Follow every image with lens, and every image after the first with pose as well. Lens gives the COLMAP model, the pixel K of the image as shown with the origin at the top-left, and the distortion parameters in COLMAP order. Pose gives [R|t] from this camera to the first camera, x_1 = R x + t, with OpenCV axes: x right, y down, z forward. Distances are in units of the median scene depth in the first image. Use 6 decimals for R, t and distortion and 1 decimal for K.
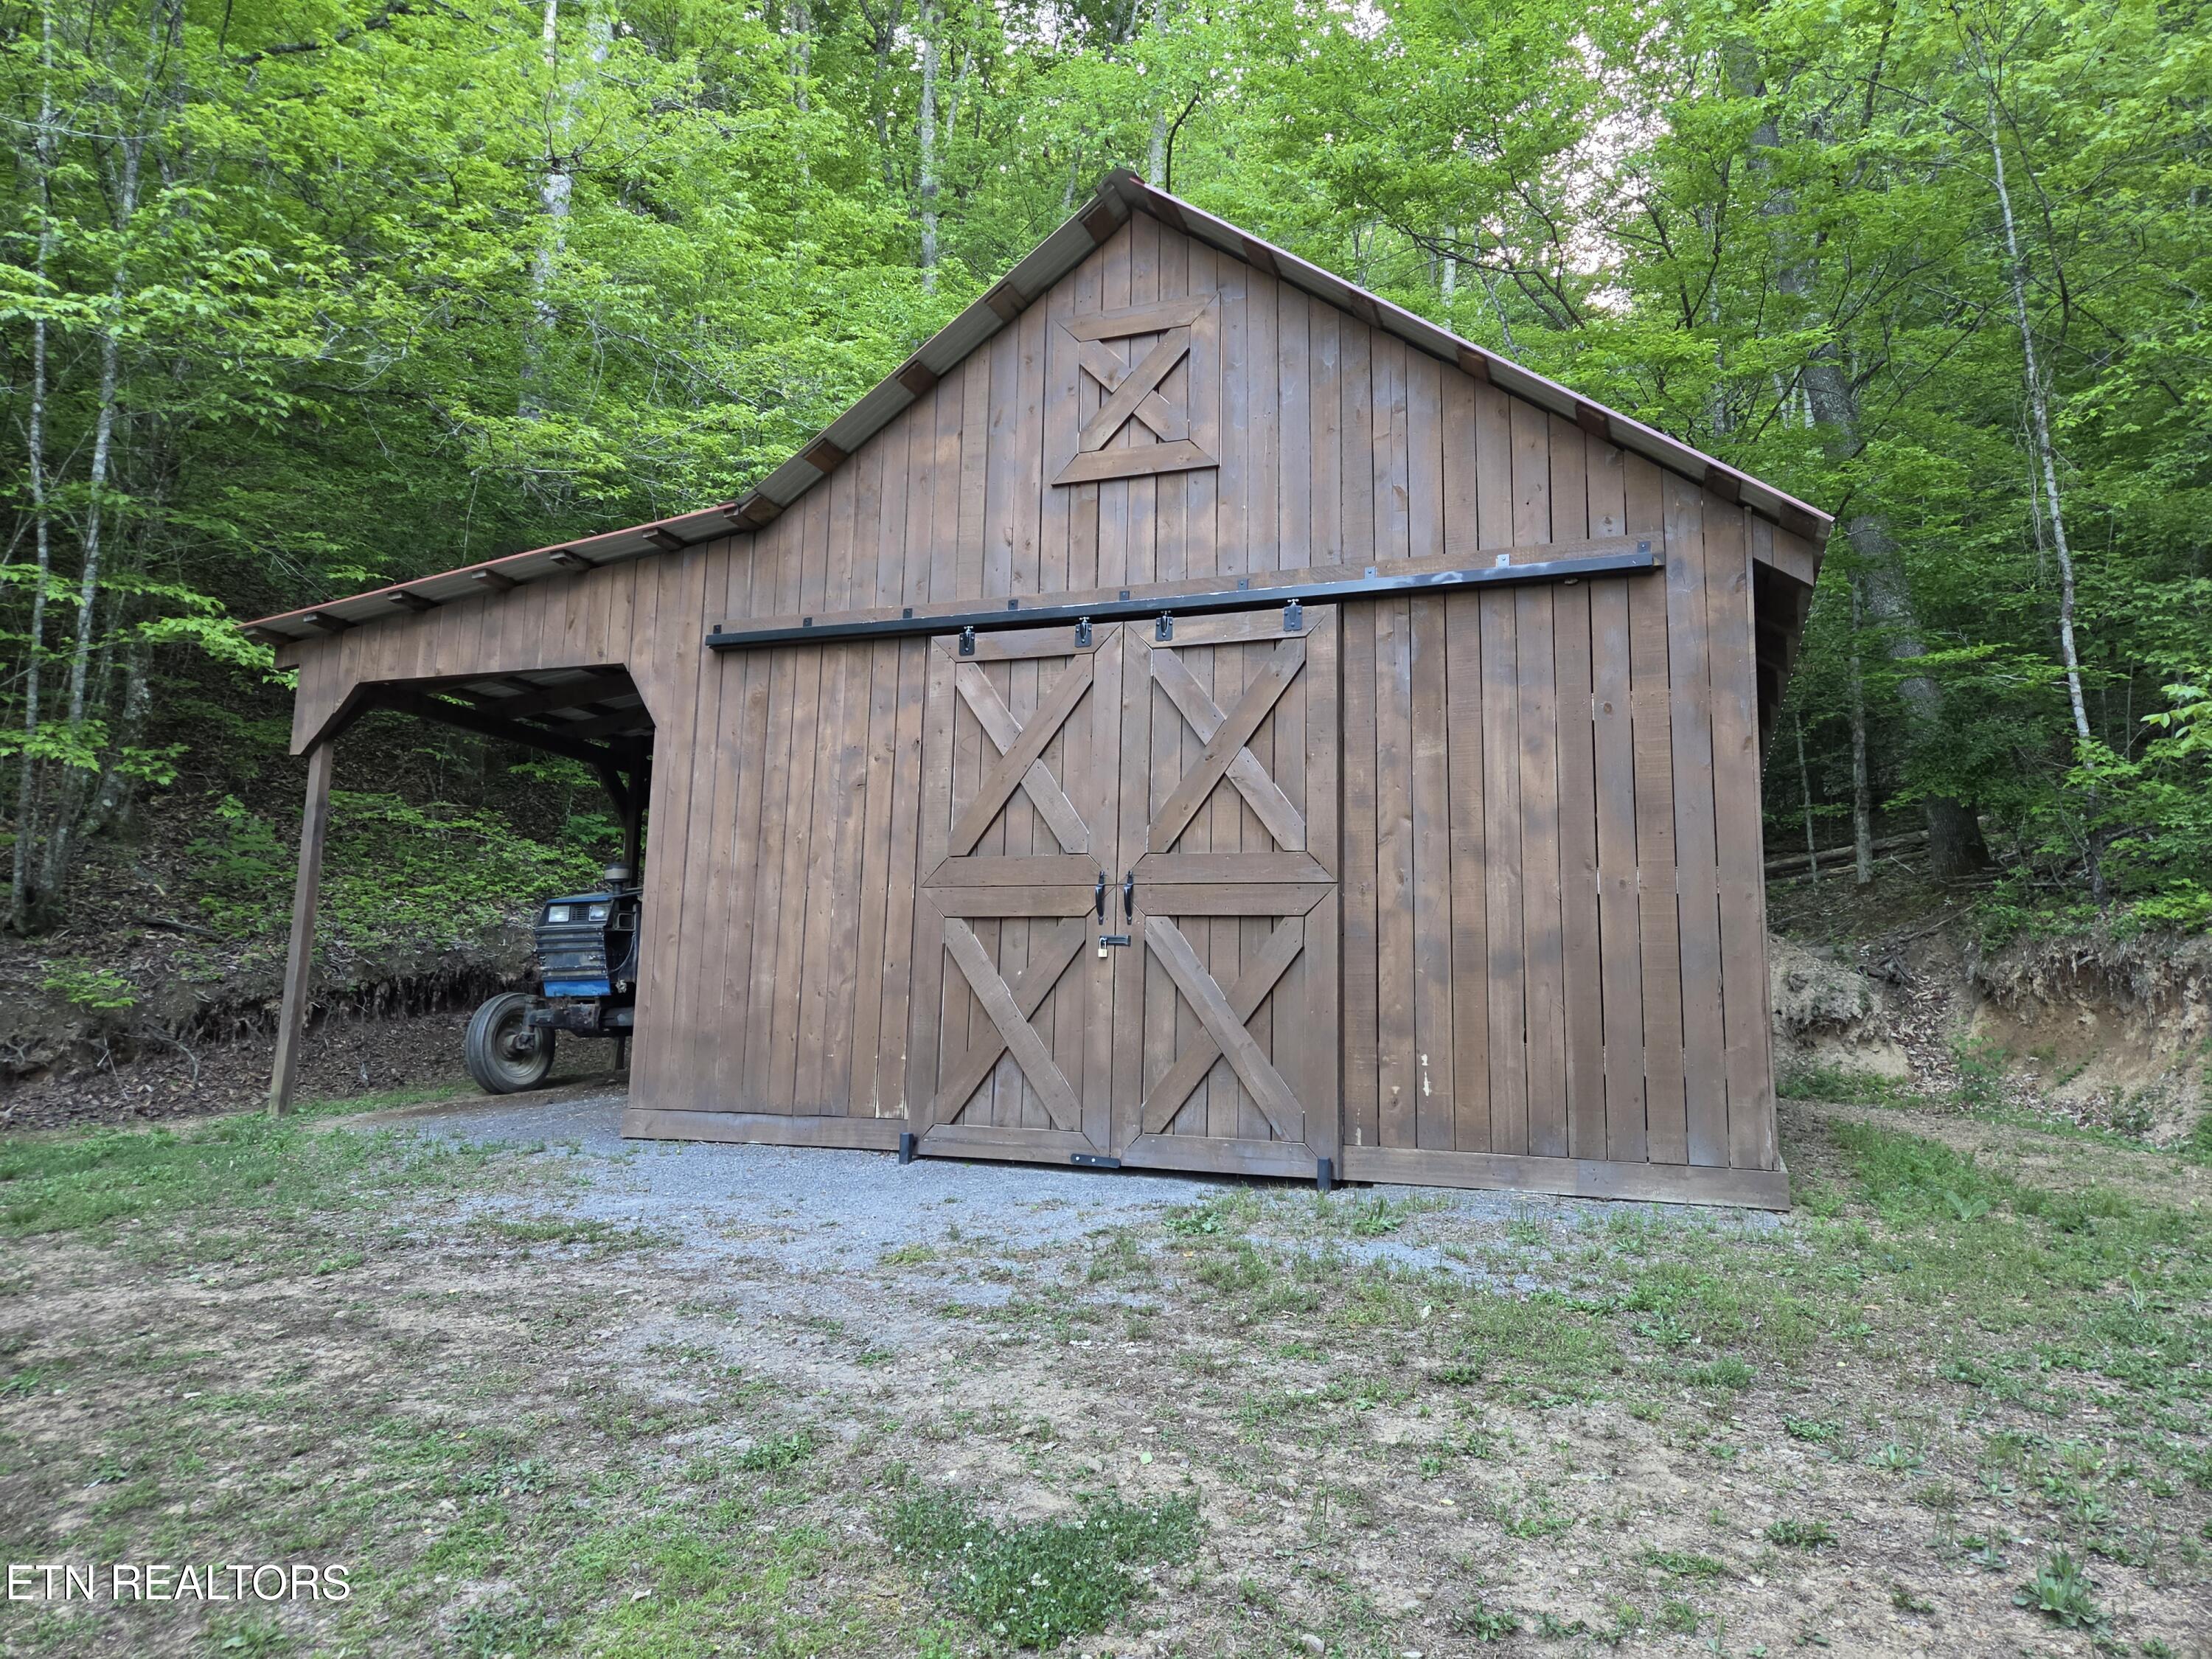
lens RADIAL K [[1482.9, 0, 1104.2], [0, 1482.9, 818.5], [0, 0, 1]] dist [0.060686, -0.049745]
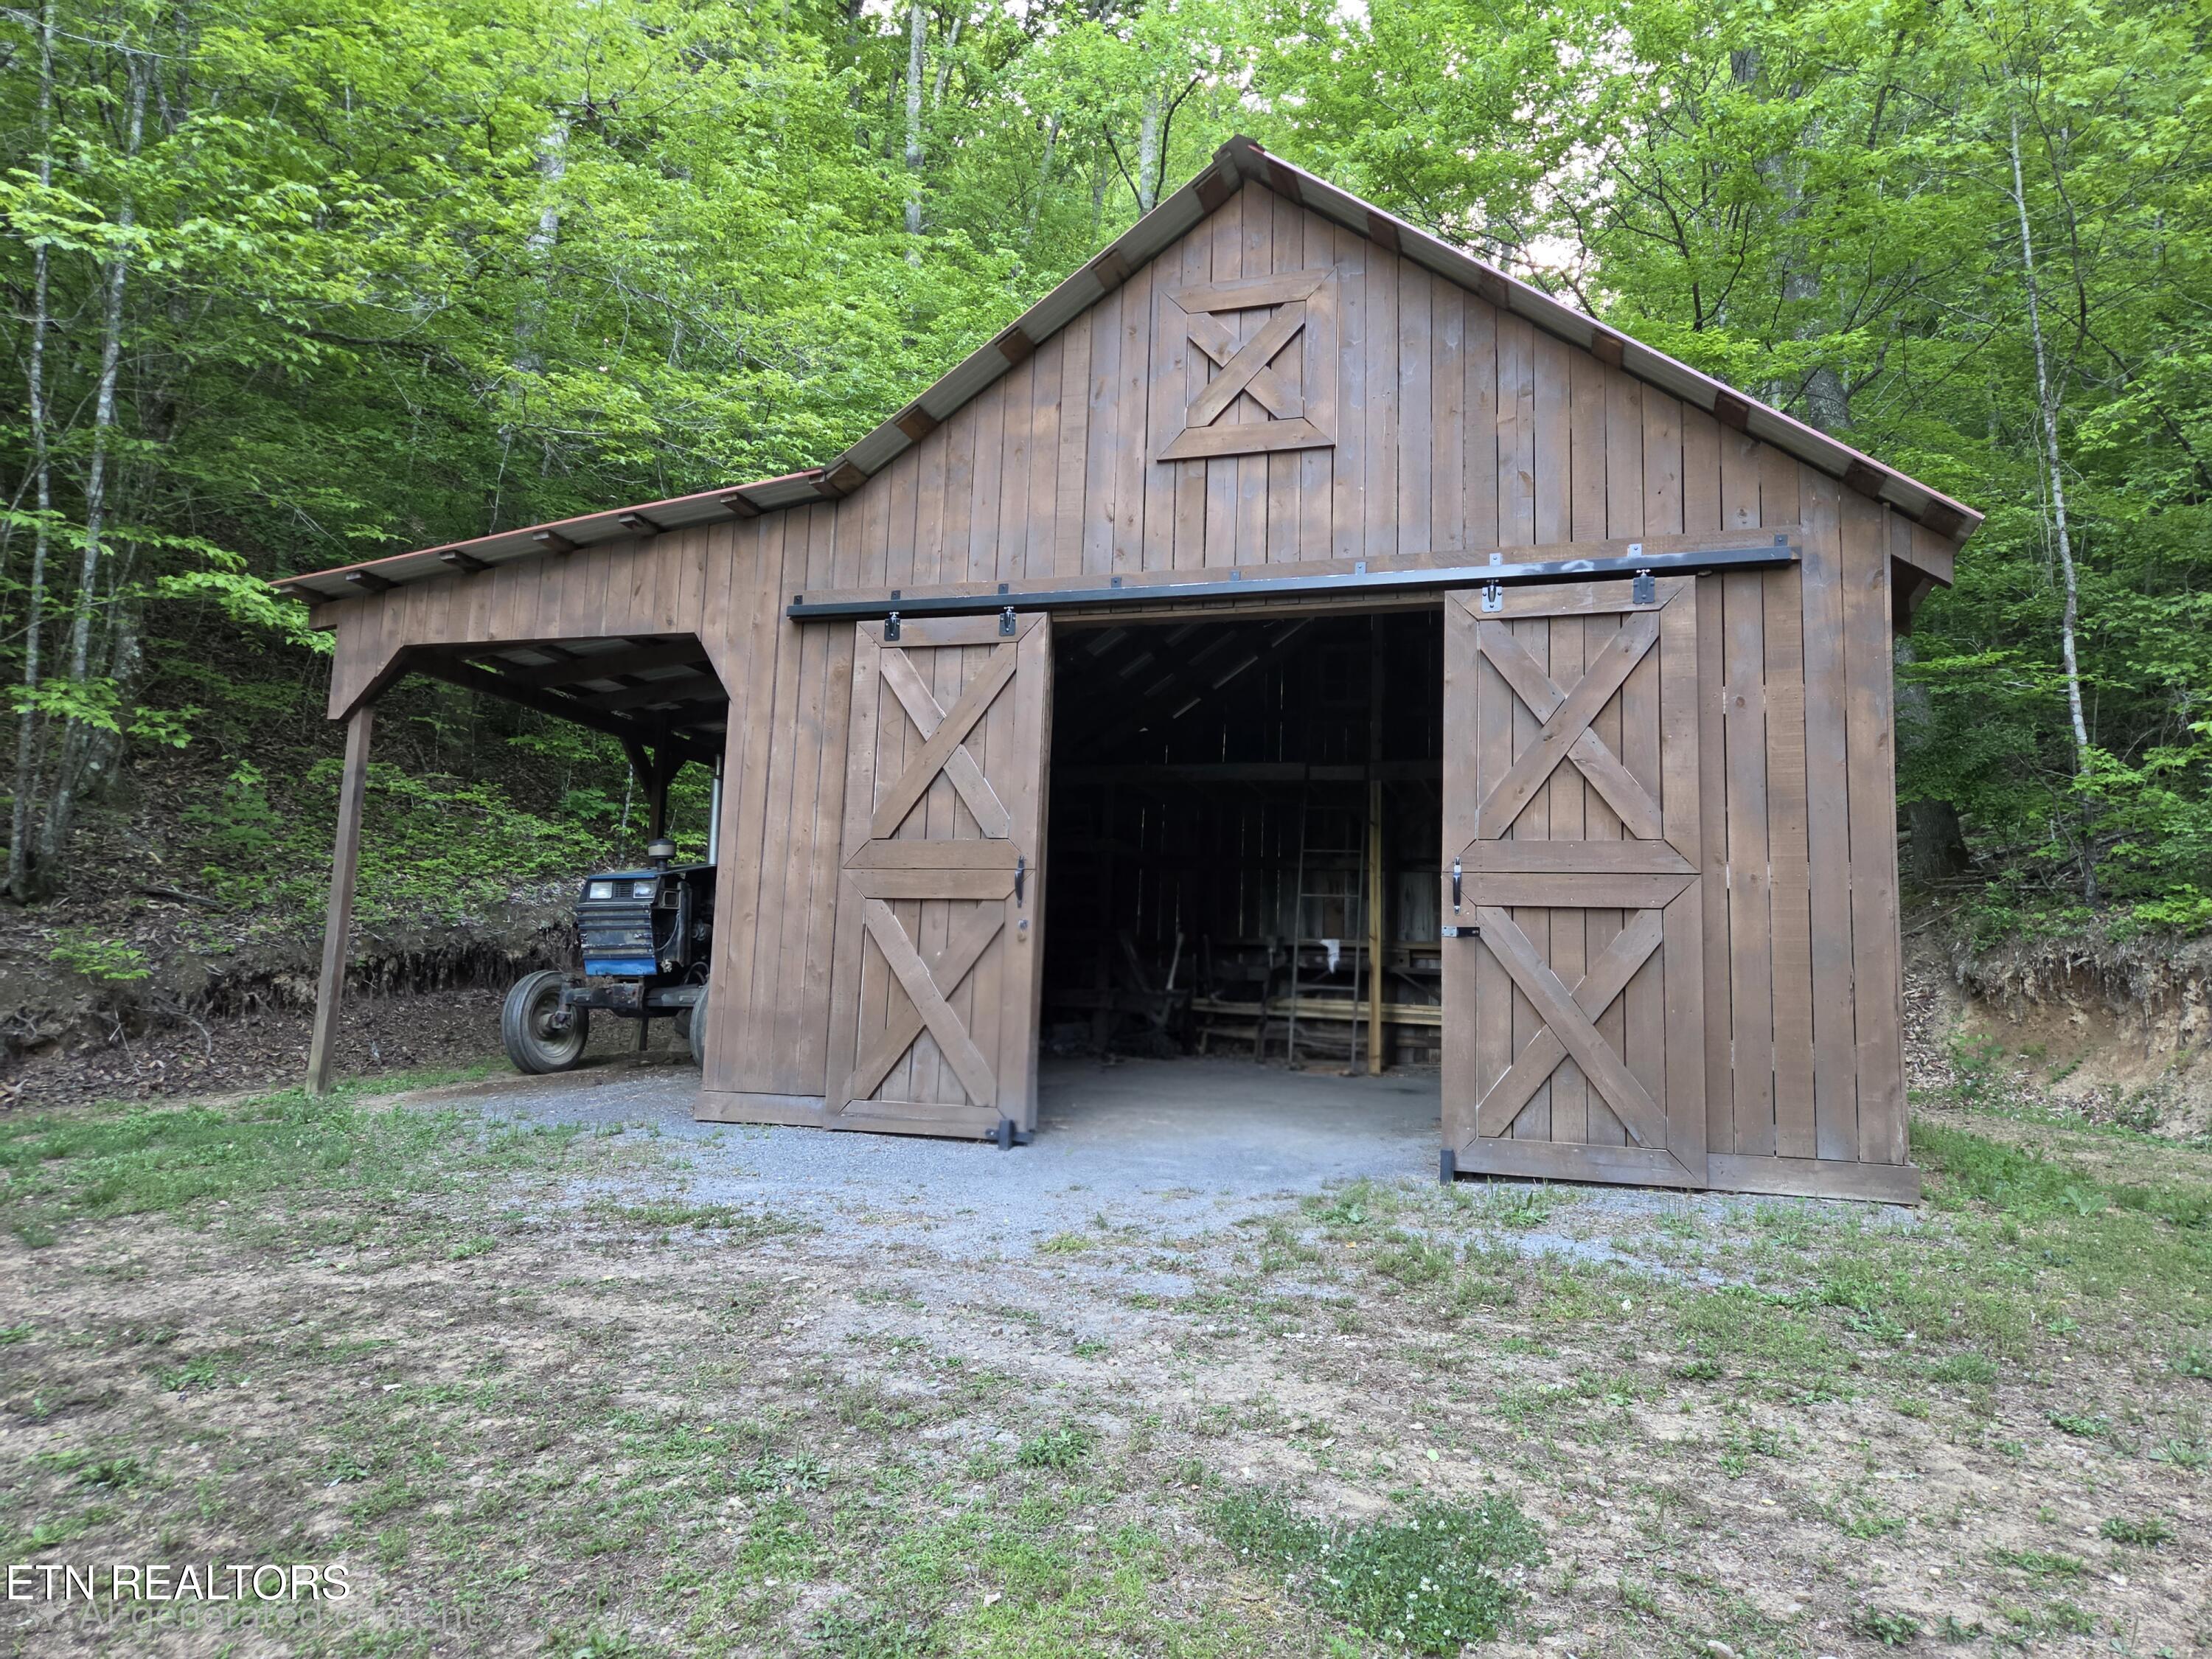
lens RADIAL K [[1478.7, 0, 1102.2], [0, 1478.7, 841.9], [0, 0, 1]] dist [0.056313, -0.044866]
pose [[0.998409, 0.019420, 0.052939, -0.102639], [-0.020655, 0.999525, 0.022874, 0.004000], [-0.052469, -0.023931, 0.998336, 0.020198]]
